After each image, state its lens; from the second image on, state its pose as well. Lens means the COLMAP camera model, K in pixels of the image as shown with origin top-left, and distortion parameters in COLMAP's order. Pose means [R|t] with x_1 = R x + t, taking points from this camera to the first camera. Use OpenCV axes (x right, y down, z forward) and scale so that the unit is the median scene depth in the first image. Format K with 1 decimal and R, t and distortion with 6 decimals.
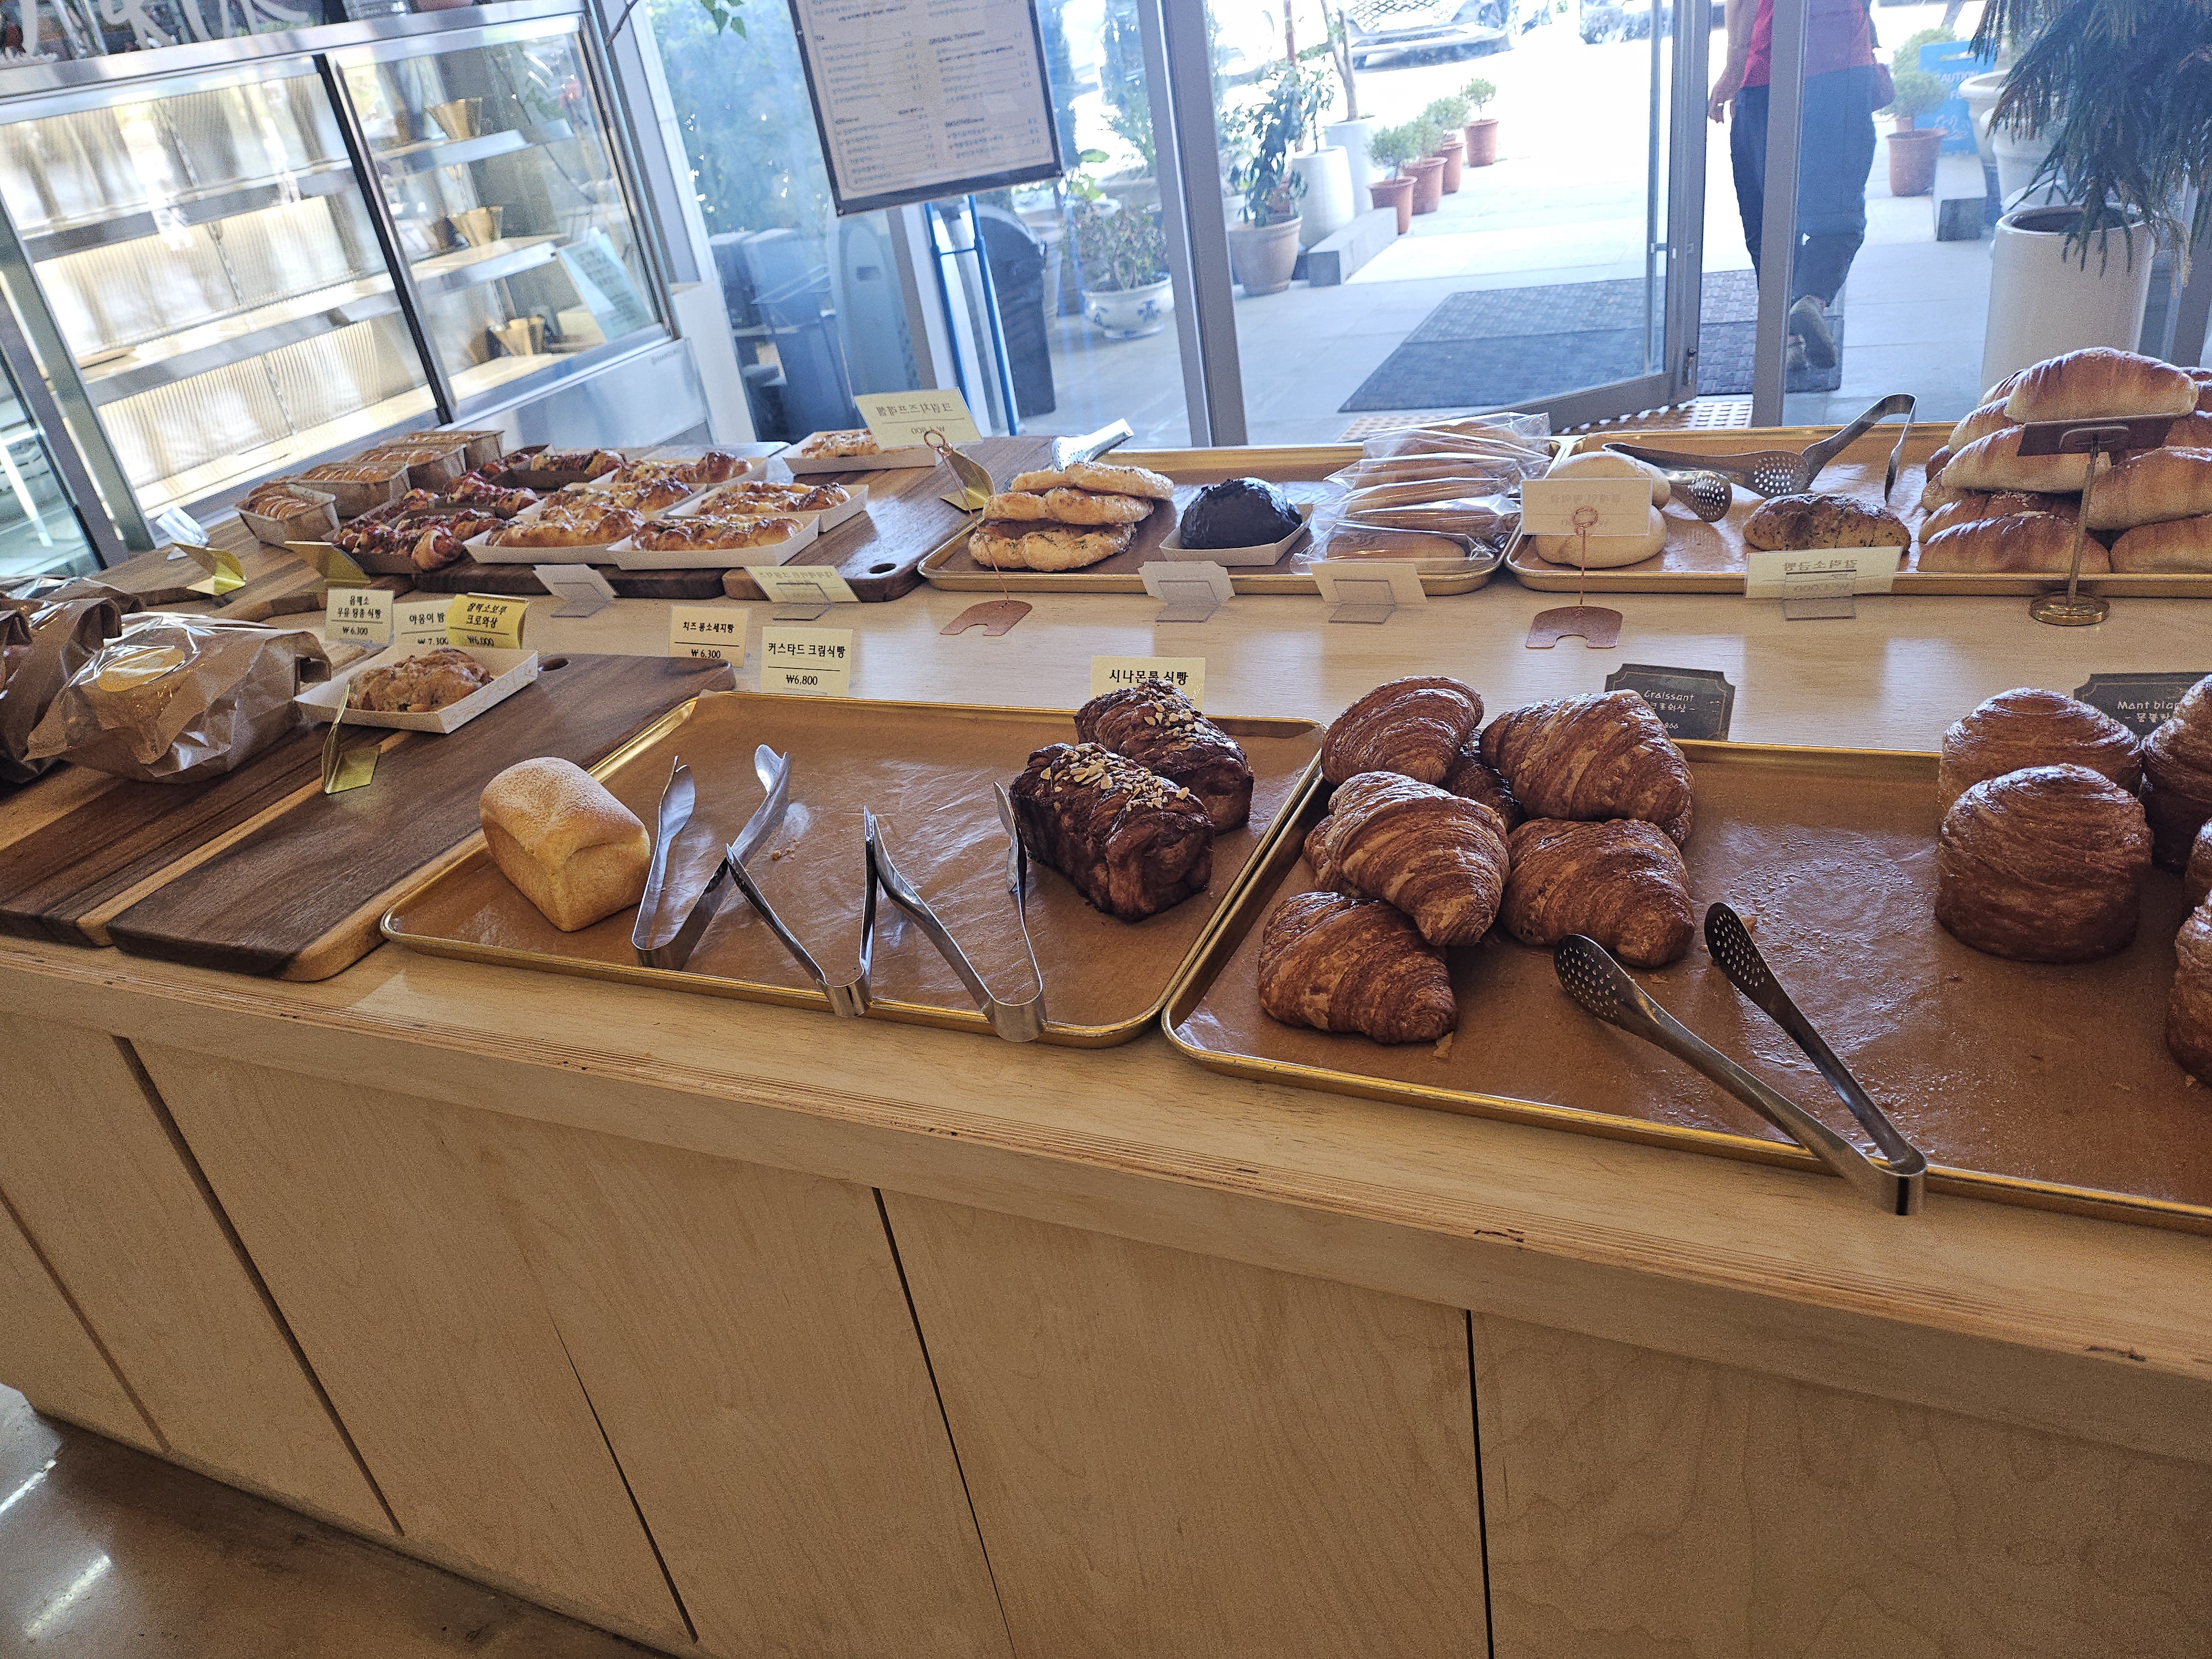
lens RADIAL K [[1577.4, 0, 1106.0], [0, 1577.4, 829.5], [0, 0, 1]] dist [0.089540, -0.108970]
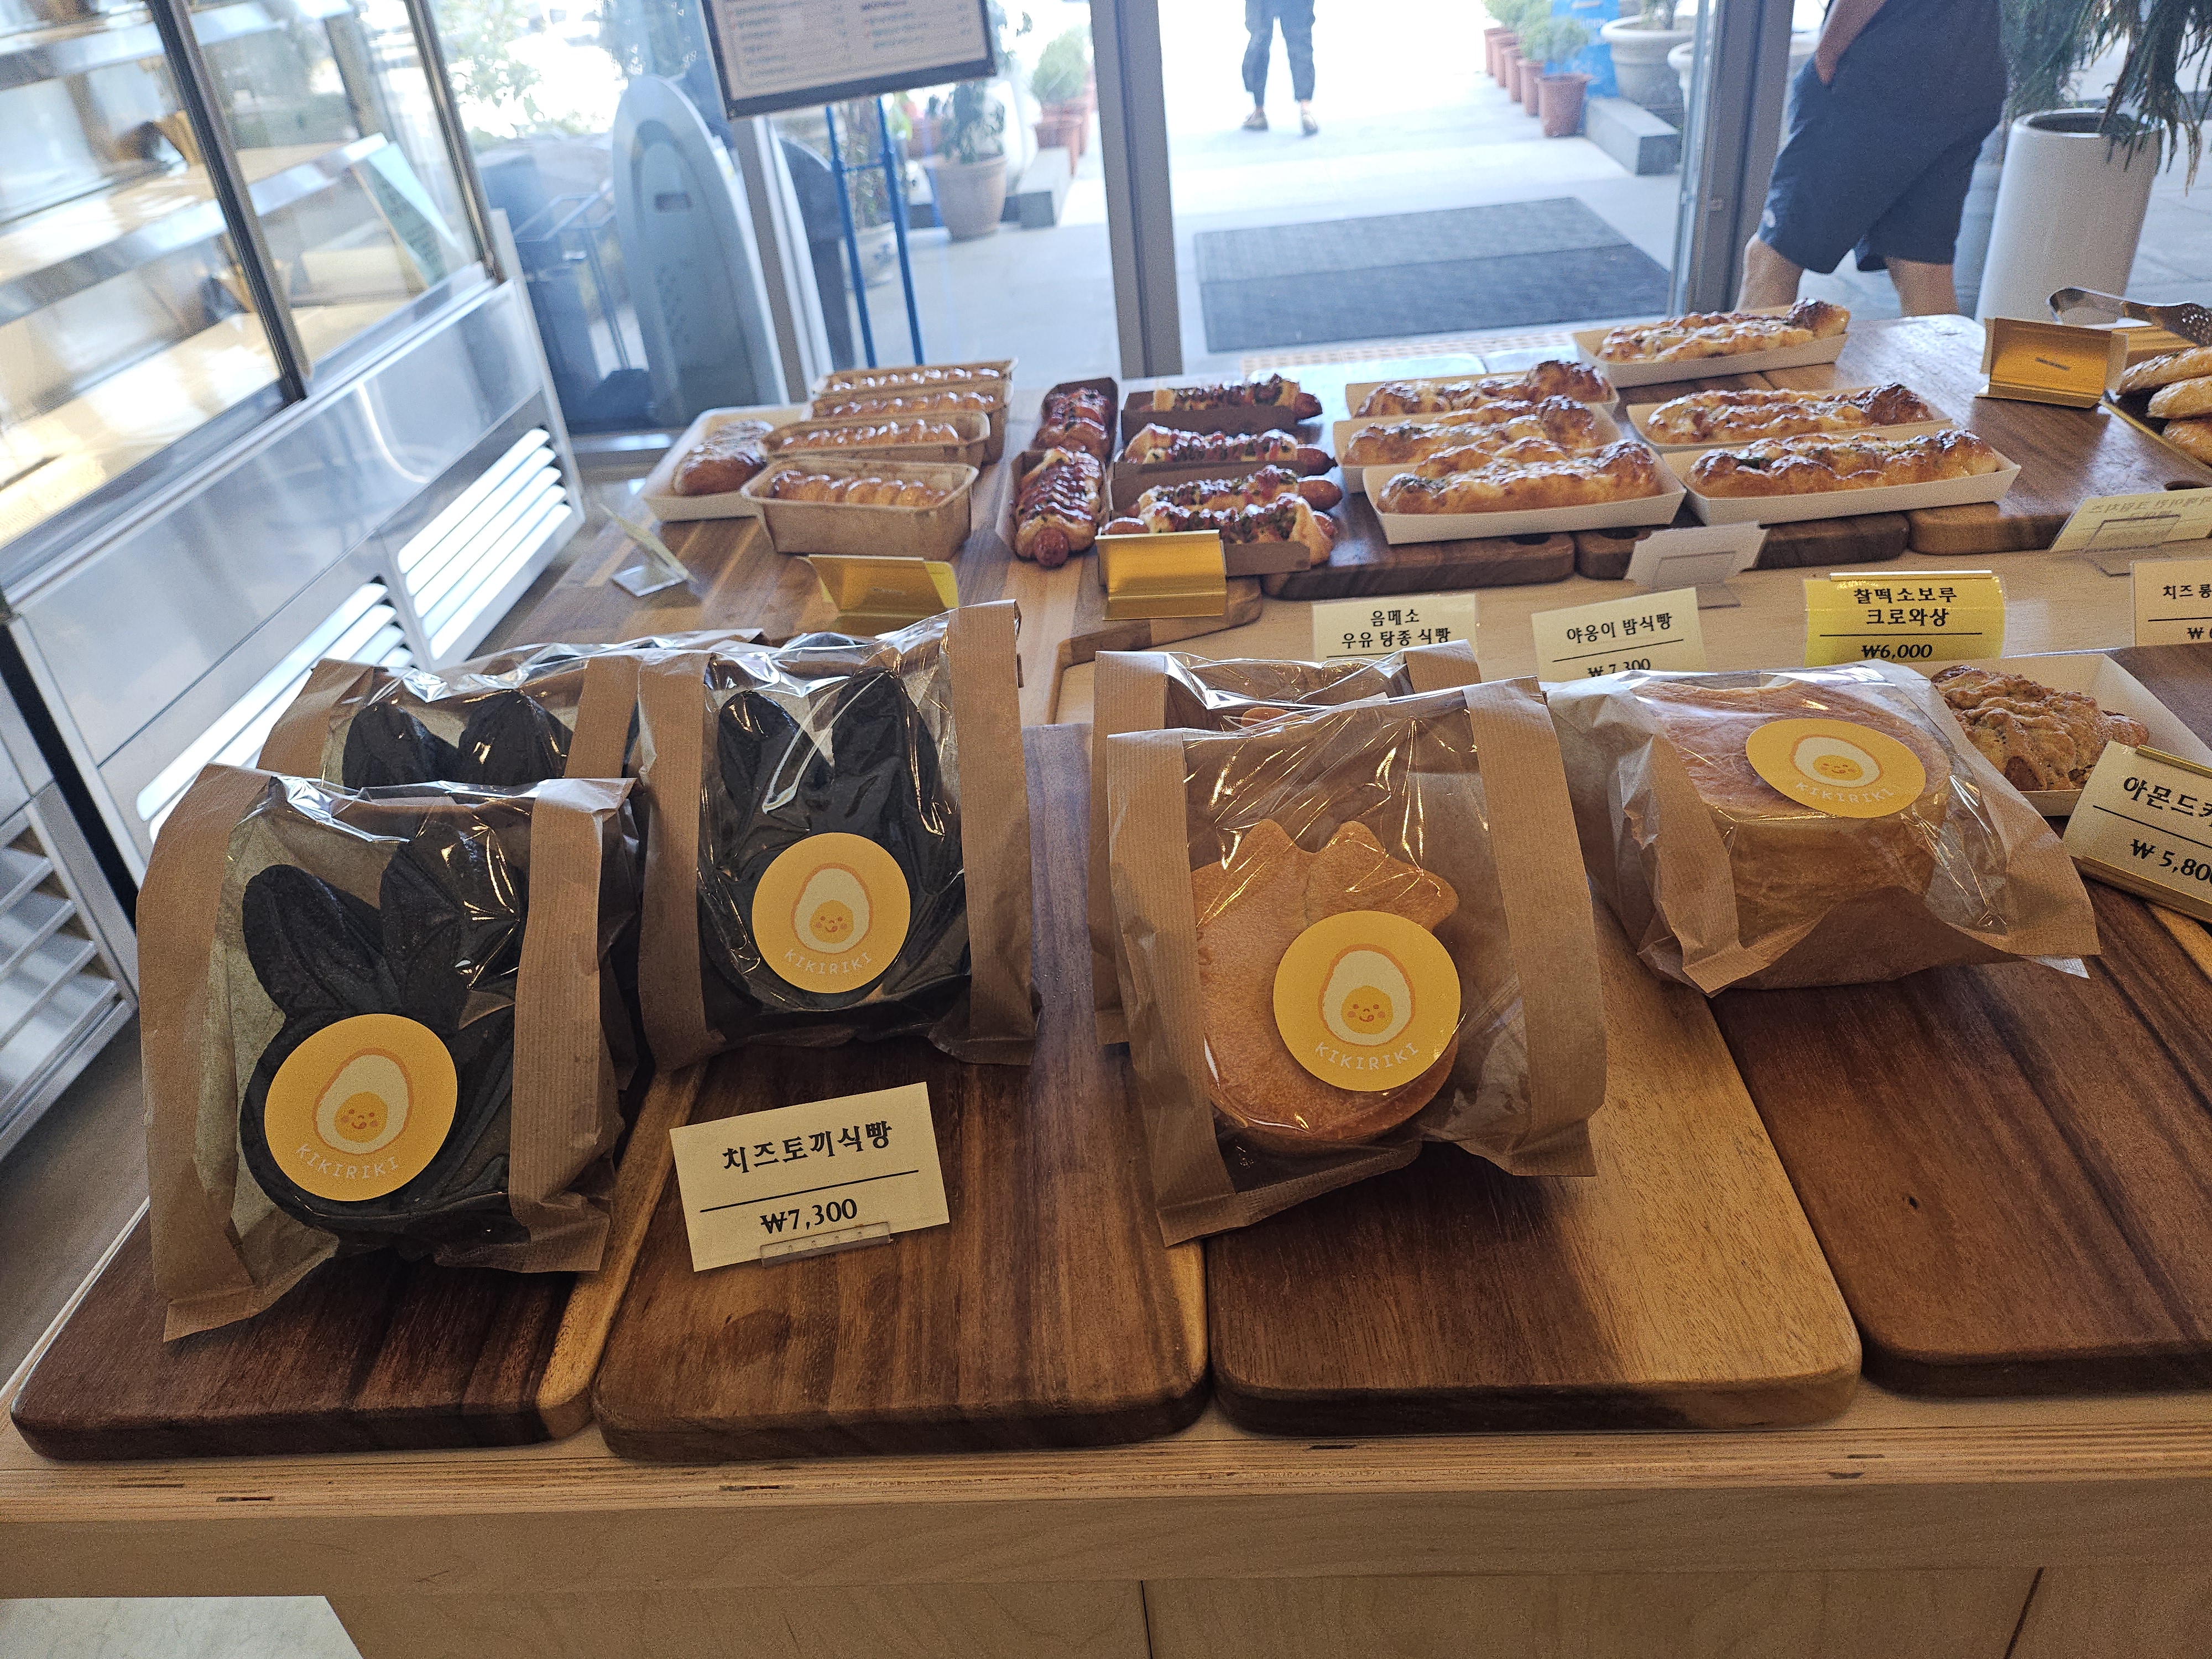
lens RADIAL K [[1577.4, 0, 1106.0], [0, 1577.4, 829.5], [0, 0, 1]] dist [0.089540, -0.108970]
pose [[0.932808, -0.136035, 0.333711, -0.312536], [0.131000, 0.990667, 0.037660, -0.040624], [-0.335719, 0.008587, 0.941923, 0.193059]]
